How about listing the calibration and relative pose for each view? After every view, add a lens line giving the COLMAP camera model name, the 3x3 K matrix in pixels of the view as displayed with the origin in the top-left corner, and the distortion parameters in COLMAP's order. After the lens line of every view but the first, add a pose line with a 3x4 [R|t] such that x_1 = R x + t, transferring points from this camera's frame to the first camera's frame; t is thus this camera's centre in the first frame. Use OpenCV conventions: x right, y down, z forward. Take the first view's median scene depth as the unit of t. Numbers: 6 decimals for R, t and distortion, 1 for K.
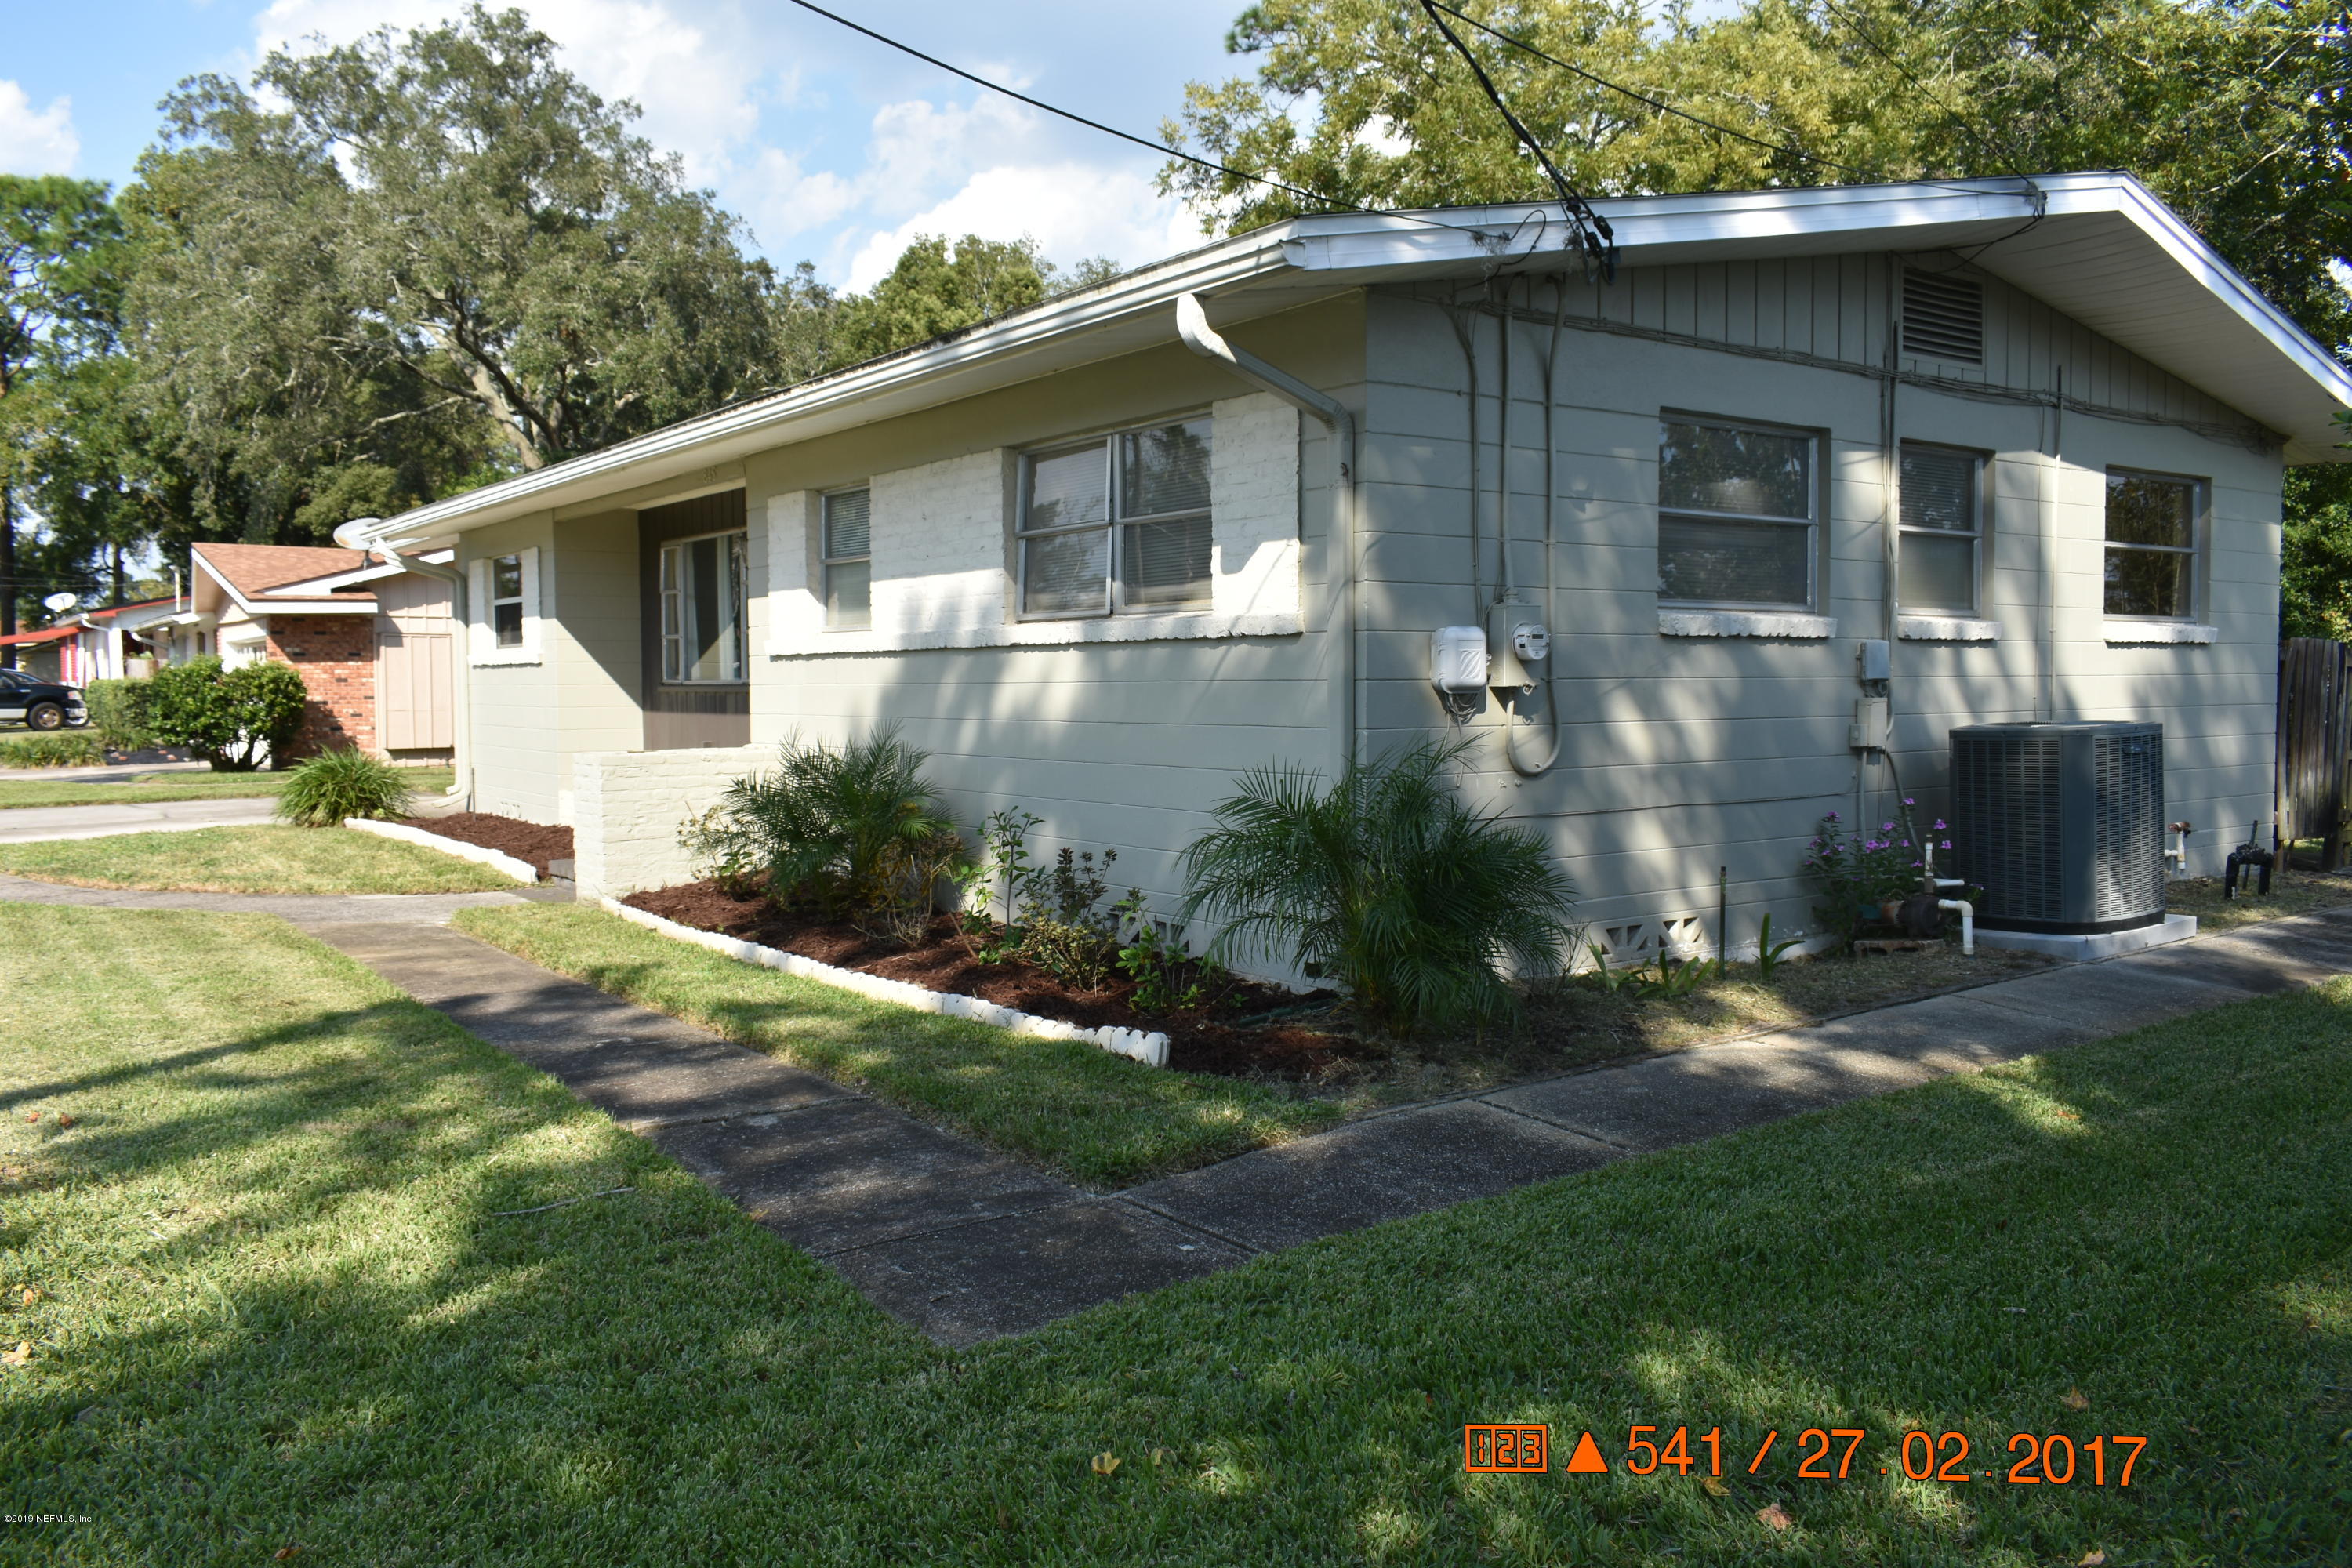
lens RADIAL K [[1810.4, 0, 1170.6], [0, 1810.4, 767.4], [0, 0, 1]] dist [-0.028258, 0.023804]
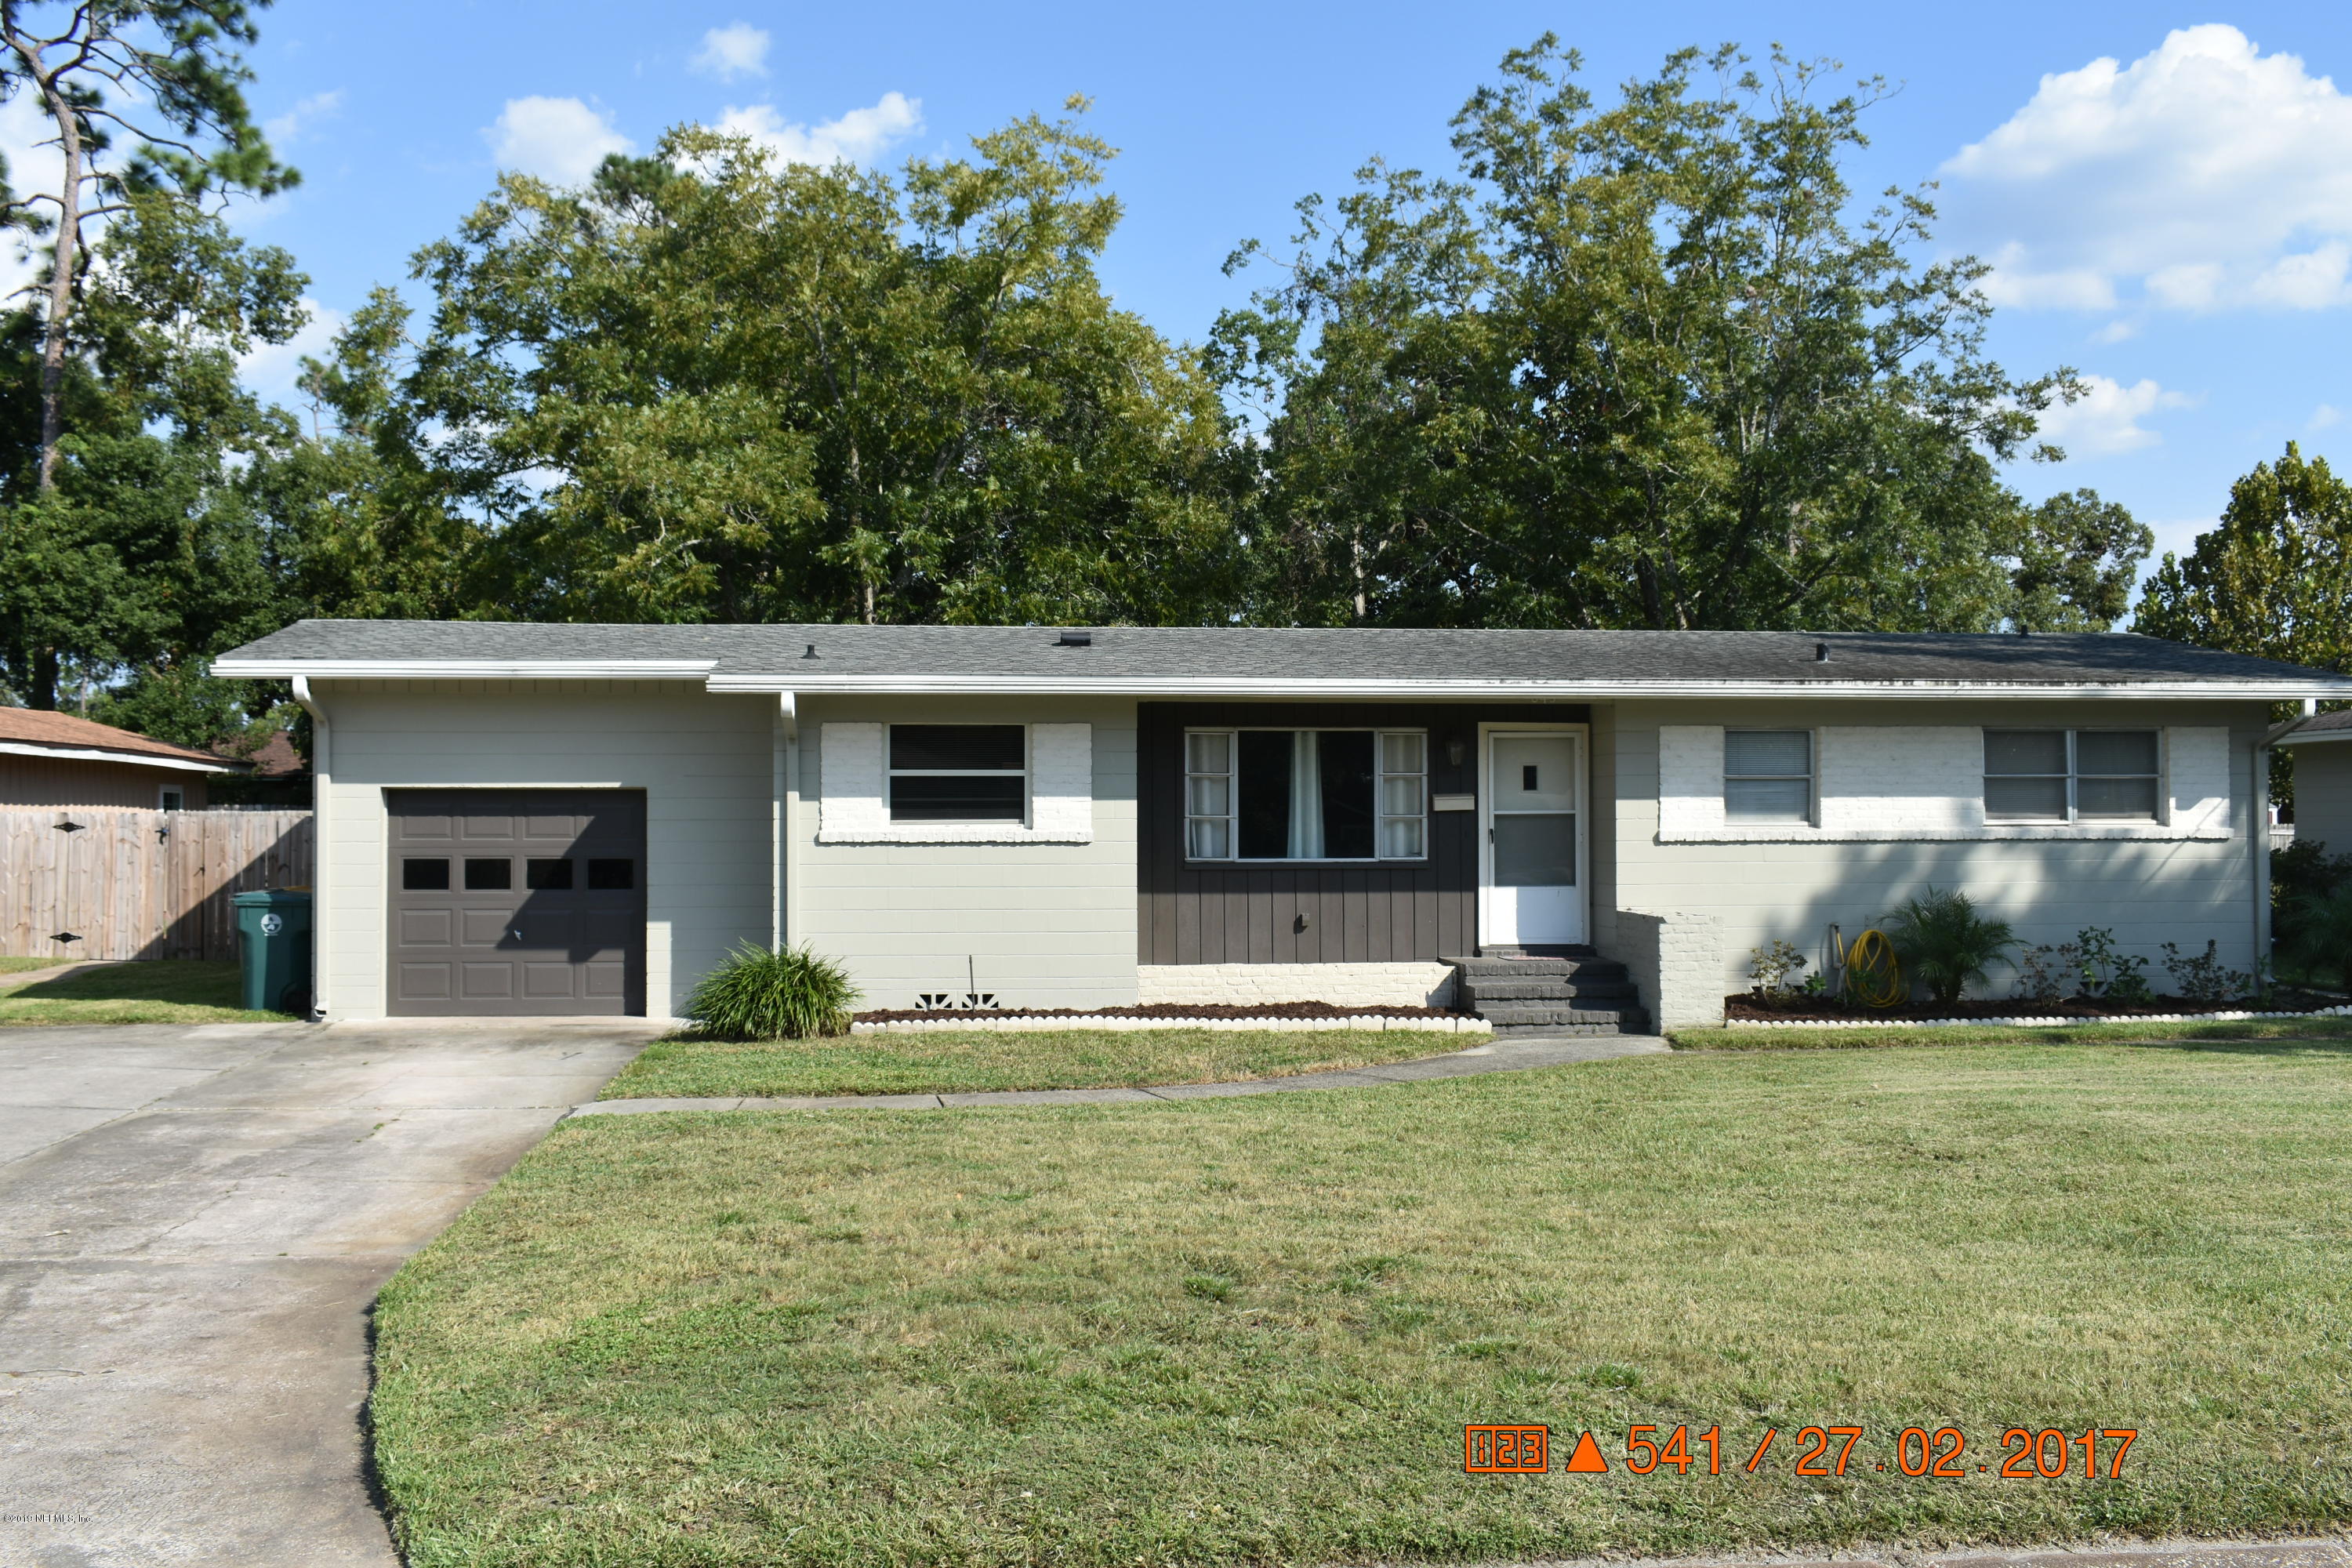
lens RADIAL K [[2245.2, 0, 1186.5], [0, 2245.2, 754.7], [0, 0, 1]] dist [-0.034842, 0.000000]
pose [[0.500259, 0.033587, 0.865224, -2.014383], [0.042273, 0.997108, -0.063148, -0.038359], [-0.864843, 0.068166, 0.497393, 0.500979]]
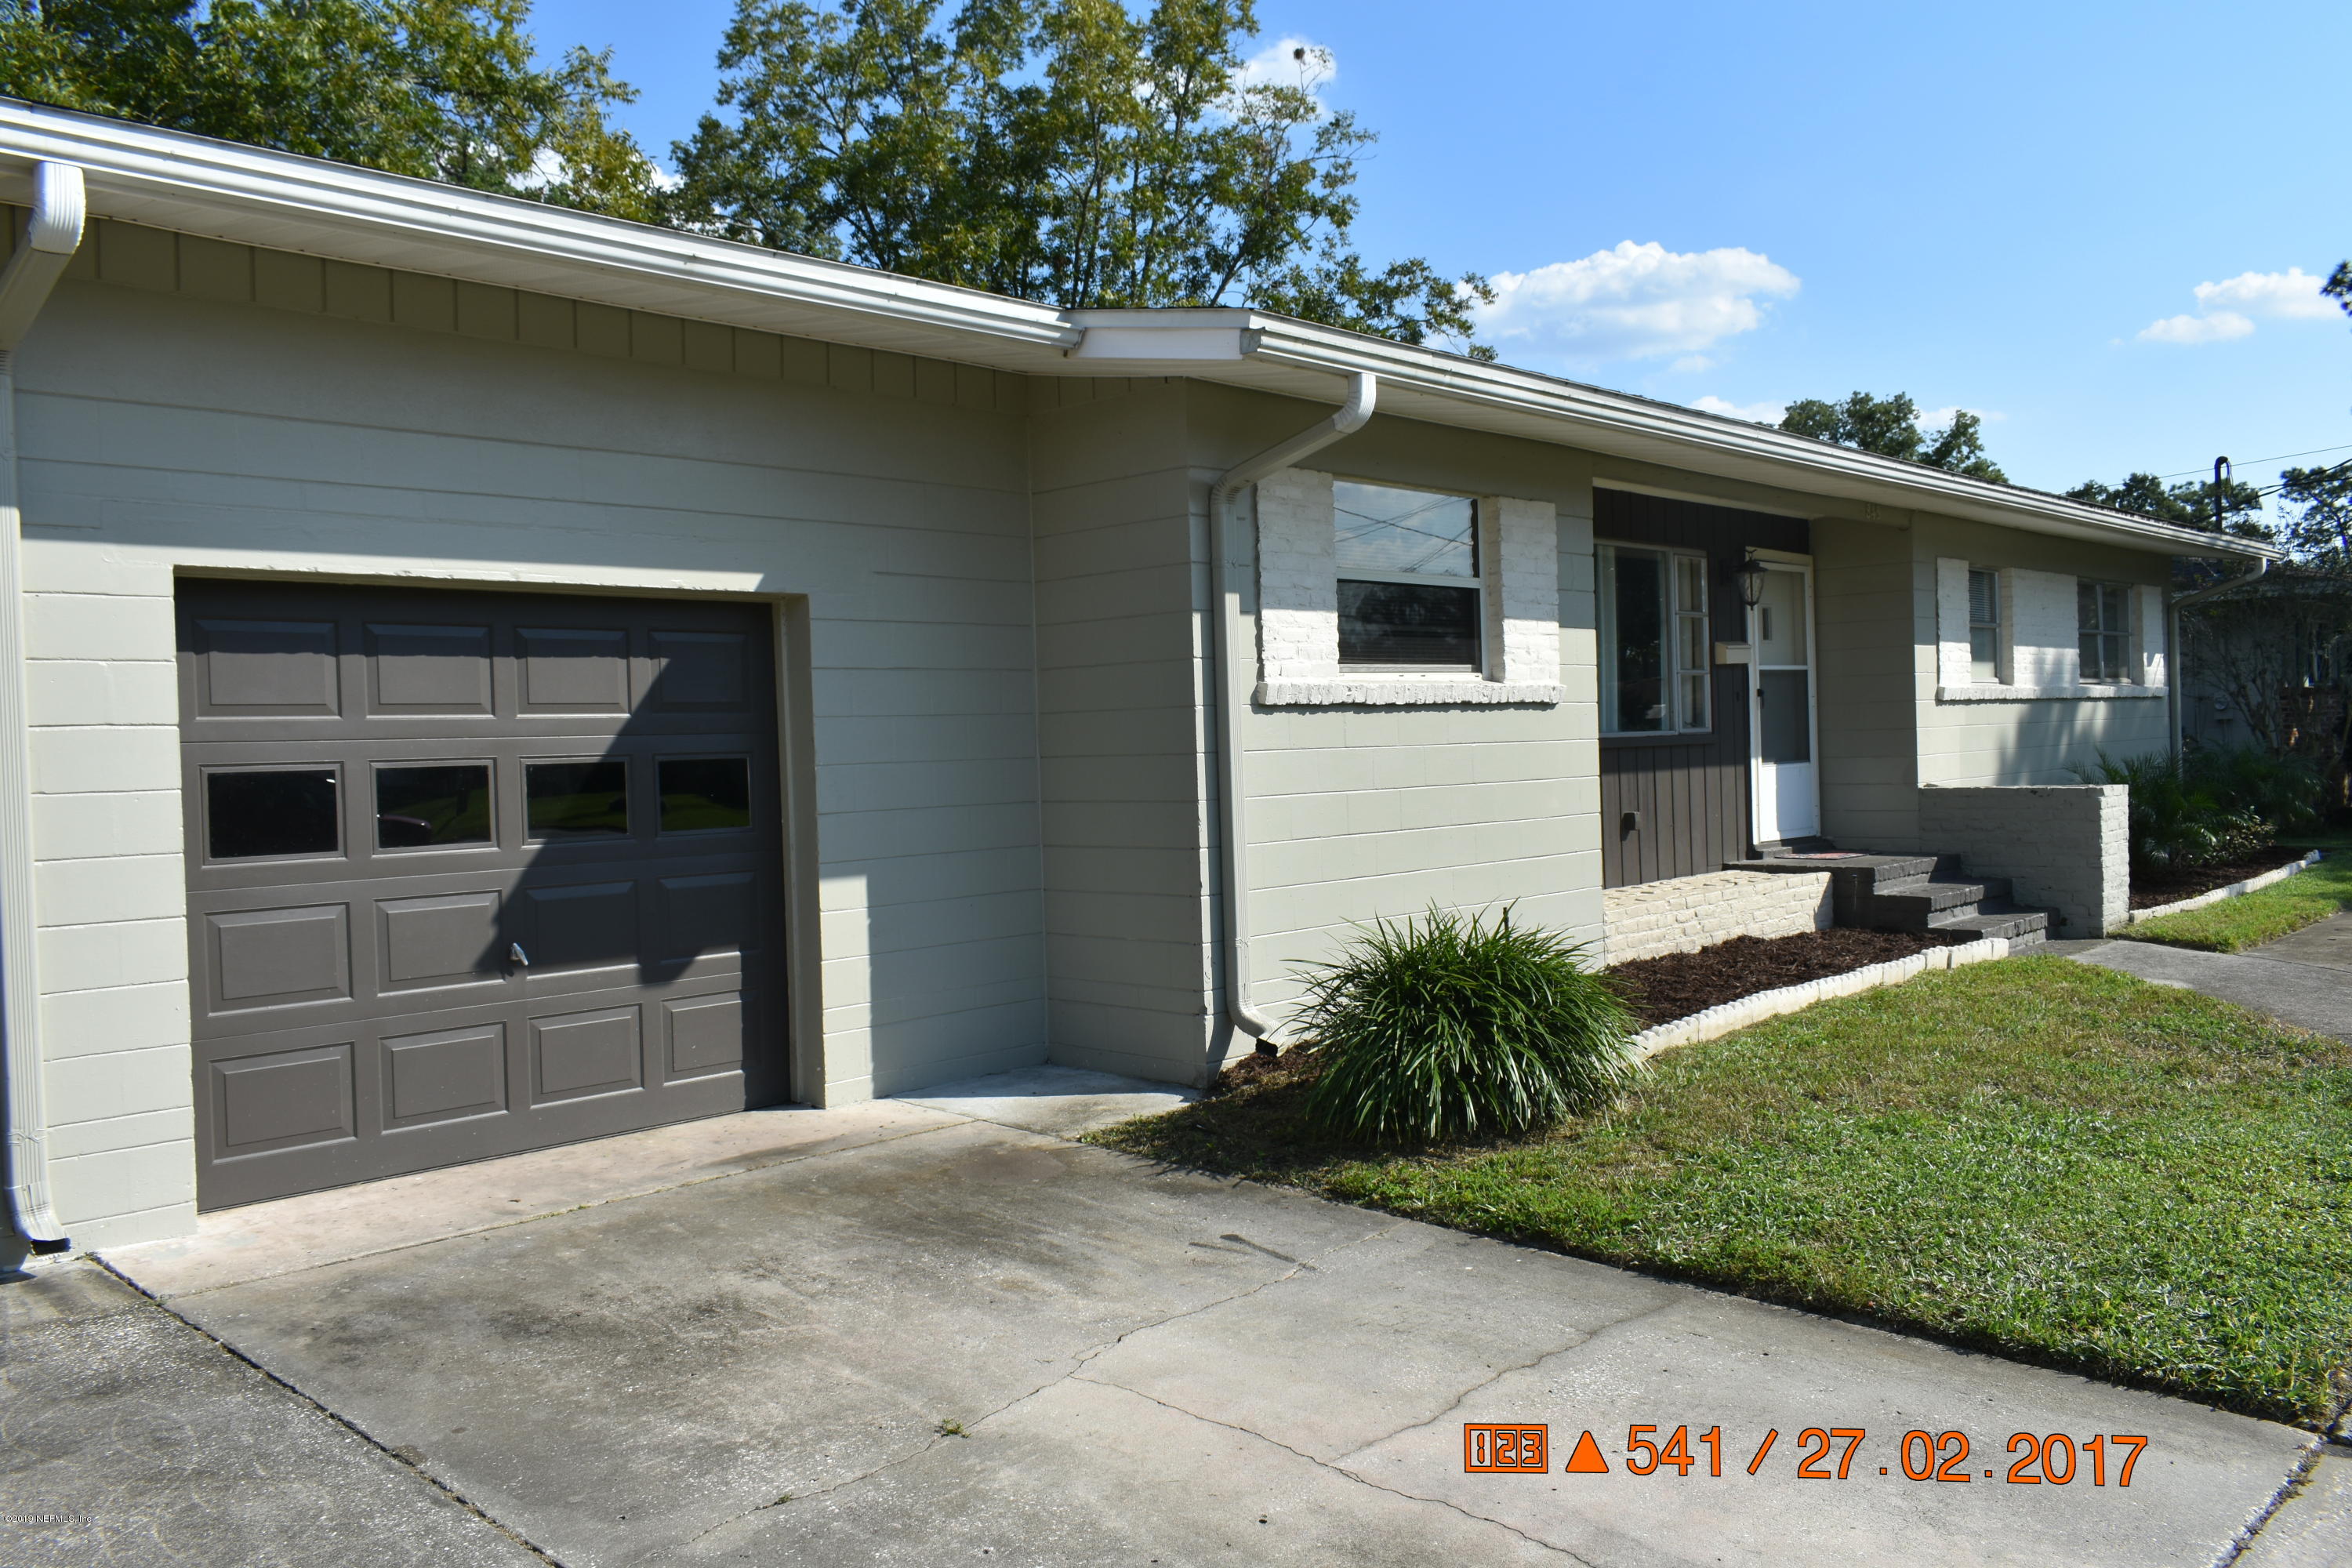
lens RADIAL K [[1810.4, 0, 1173.7], [0, 1810.4, 771.5], [0, 0, 1]] dist [-0.028258, 0.023804]
pose [[-0.169618, -0.005608, 0.985494, -1.321168], [0.080055, 0.996601, 0.019450, -0.083469], [-0.982253, 0.082193, -0.168592, 1.776940]]
